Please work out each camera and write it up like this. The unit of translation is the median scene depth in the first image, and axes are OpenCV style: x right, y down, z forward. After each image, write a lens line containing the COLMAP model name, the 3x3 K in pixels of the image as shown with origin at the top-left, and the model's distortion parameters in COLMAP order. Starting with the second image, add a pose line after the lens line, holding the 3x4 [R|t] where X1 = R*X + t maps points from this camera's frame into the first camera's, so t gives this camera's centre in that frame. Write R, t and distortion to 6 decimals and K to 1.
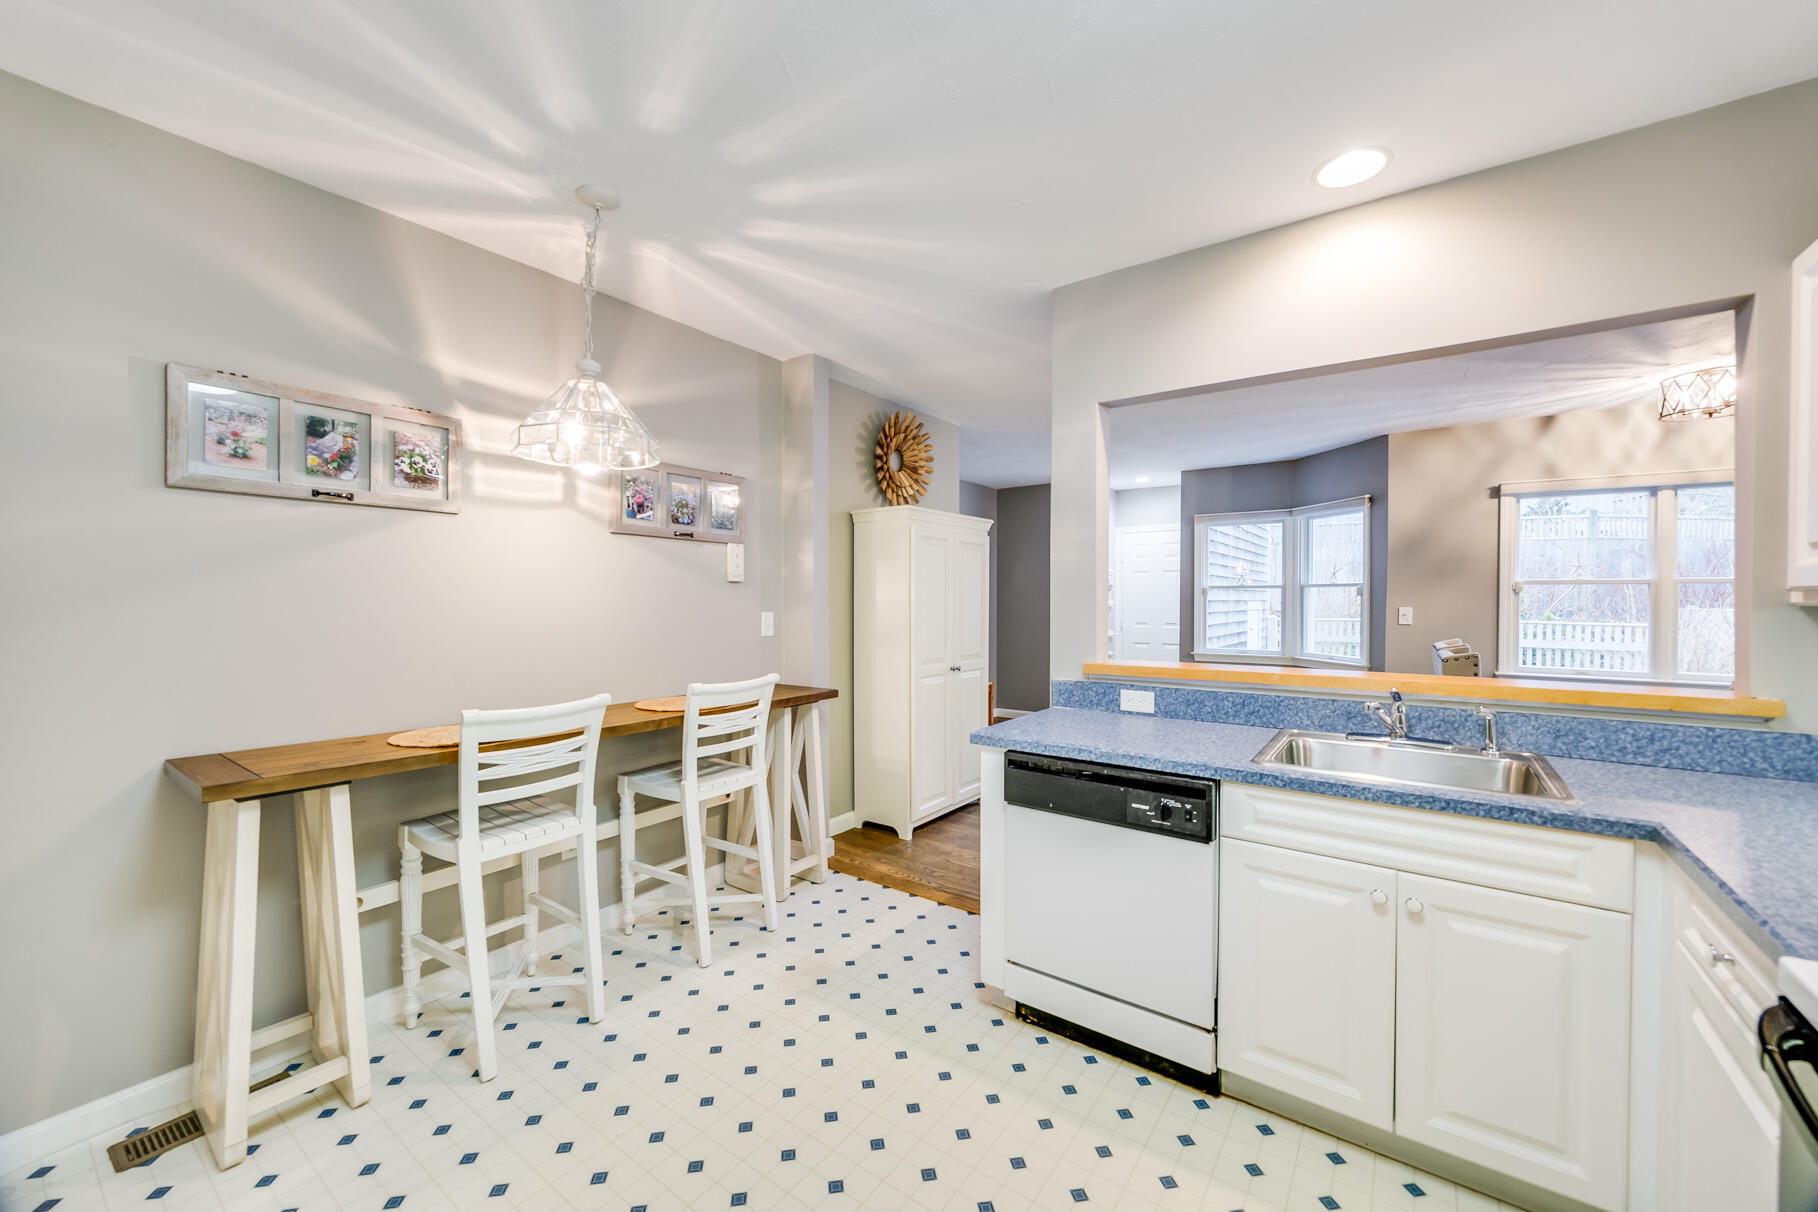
lens RADIAL K [[707.8, 0, 905.3], [0, 707.8, 603.6], [0, 0, 1]] dist [-0.001453, -0.000058]
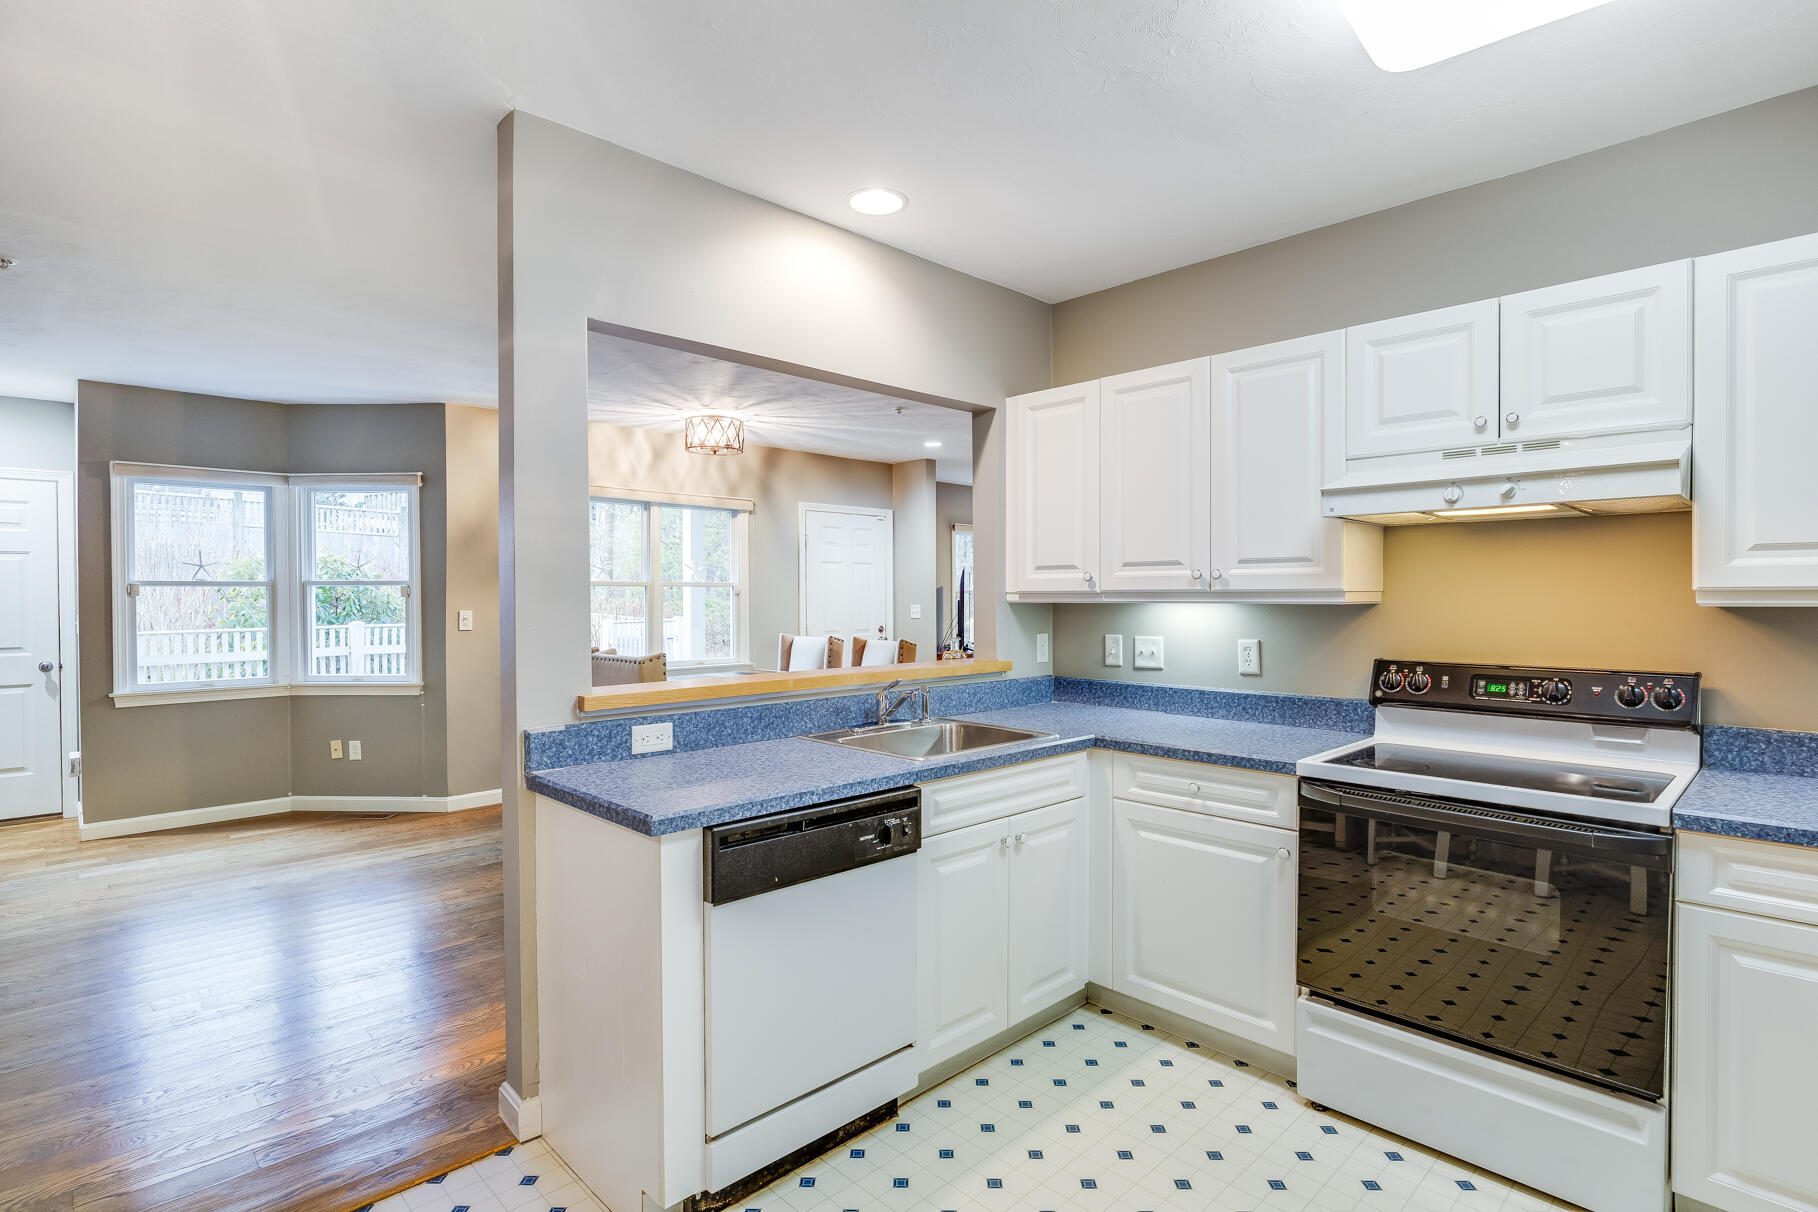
lens RADIAL K [[915.4, 0, 902.5], [0, 915.4, 599.9], [0, 0, 1]] dist [-0.005956, 0.000087]
pose [[0.166100, -0.005021, 0.986096, -0.558545], [0.012359, 0.999919, 0.003010, -0.007894], [-0.986032, 0.011687, 0.166148, 0.548582]]
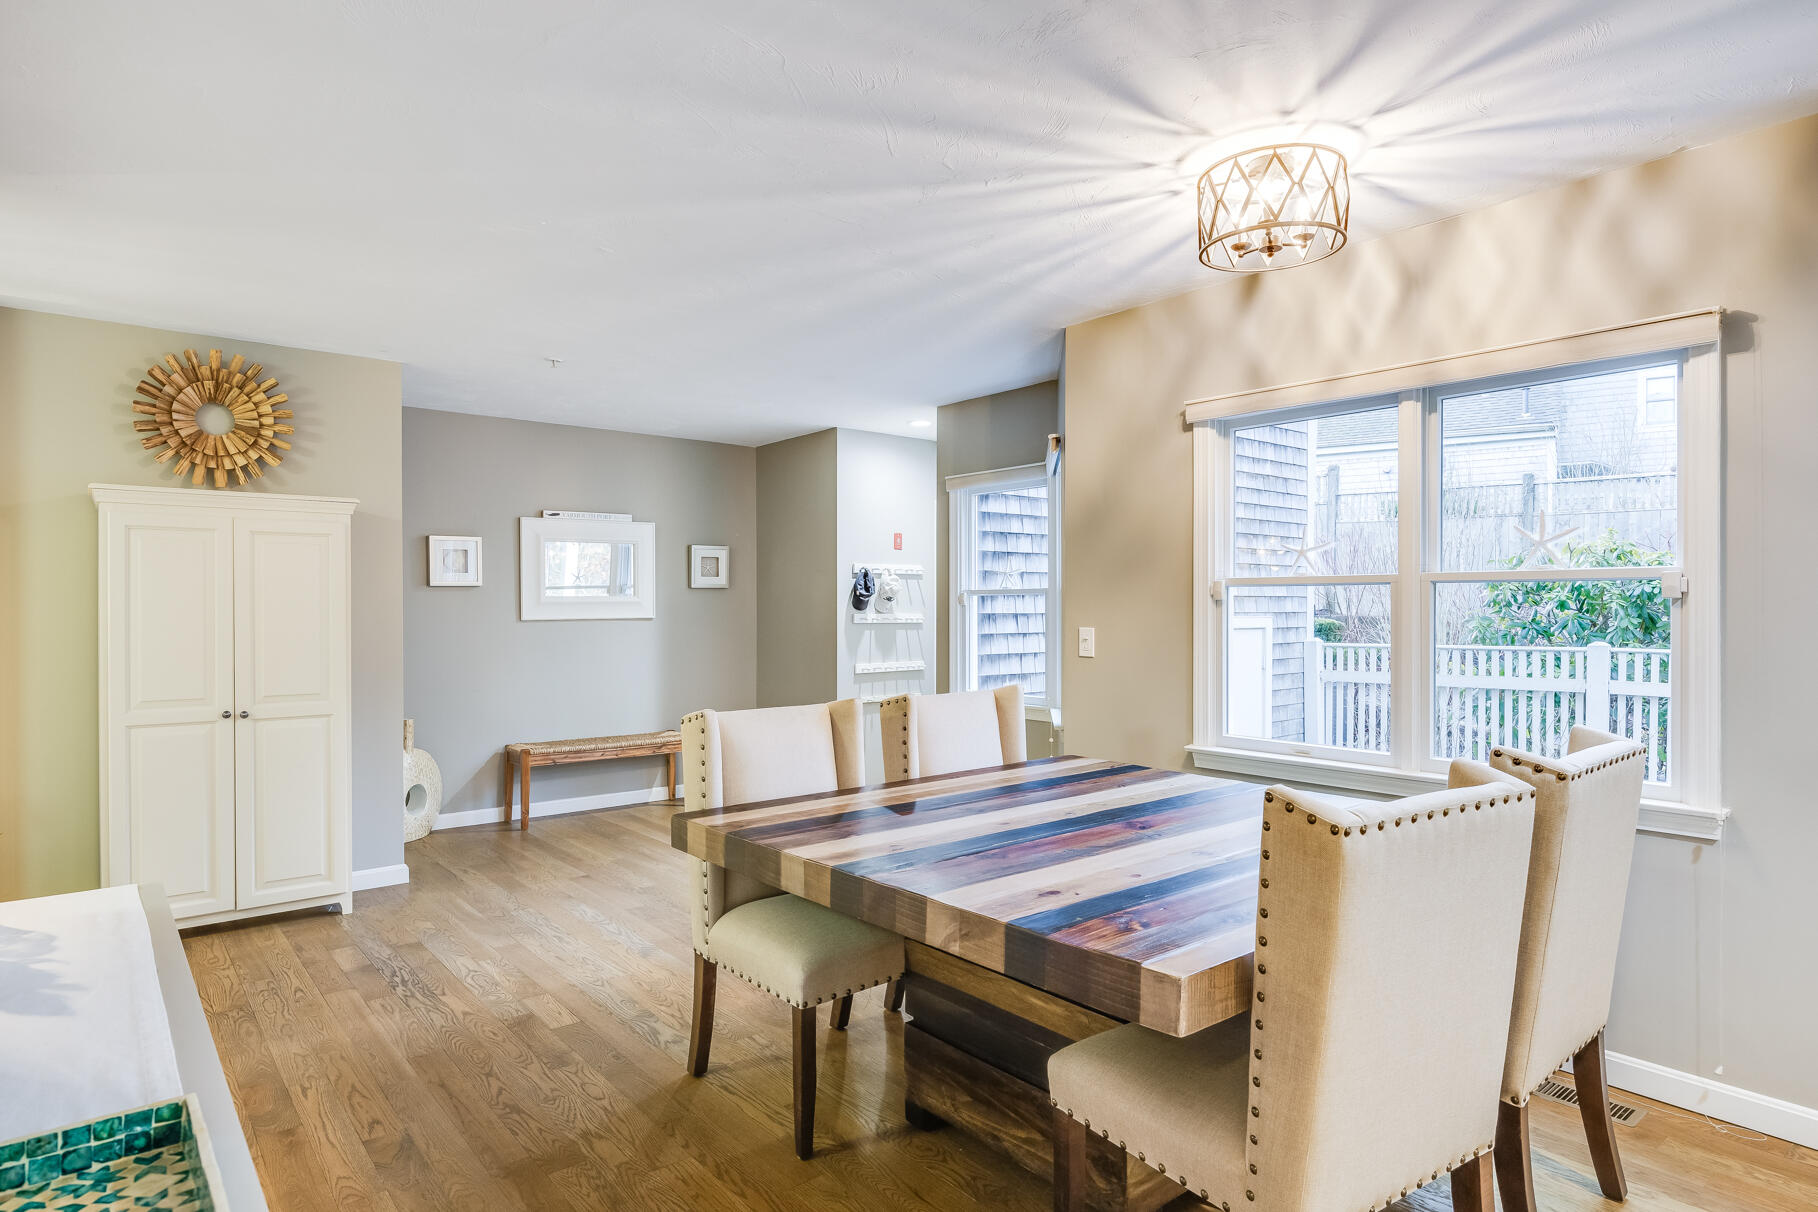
lens RADIAL K [[1023.8, 0, 904.2], [0, 1023.8, 613.9], [0, 0, 1]] dist [0.001547, -0.000382]
pose [[0.967339, -0.000446, -0.253486, 1.449076], [0.000130, 0.999999, -0.001261, -0.009571], [0.253487, 0.001187, 0.967338, 0.301598]]
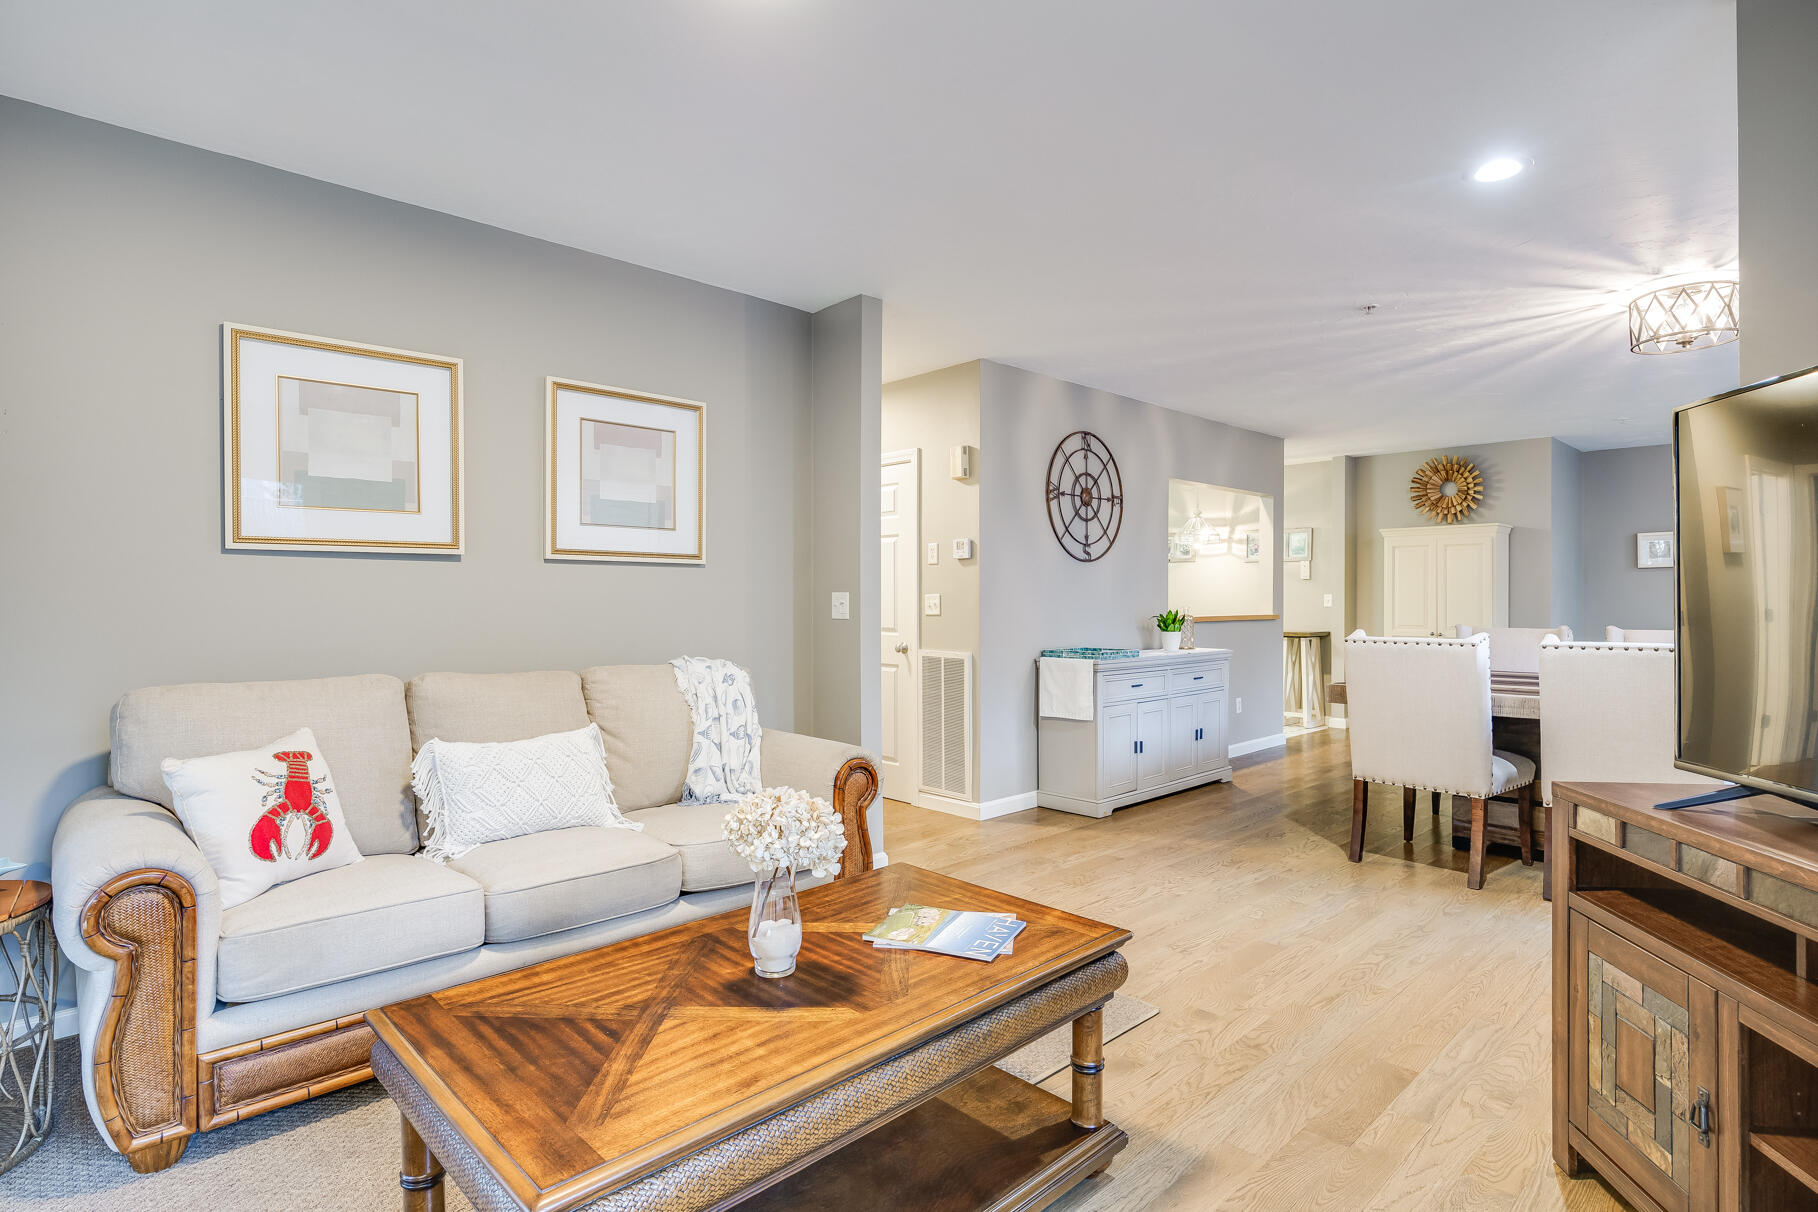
lens RADIAL K [[915.4, 0, 908.6], [0, 915.4, 603.1], [0, 0, 1]] dist [-0.005956, 0.000087]
pose [[-0.180383, 0.004958, -0.983584, 3.143531], [-0.008375, 0.999943, 0.006576, 0.038160], [0.983561, 0.009424, -0.180332, 0.432891]]
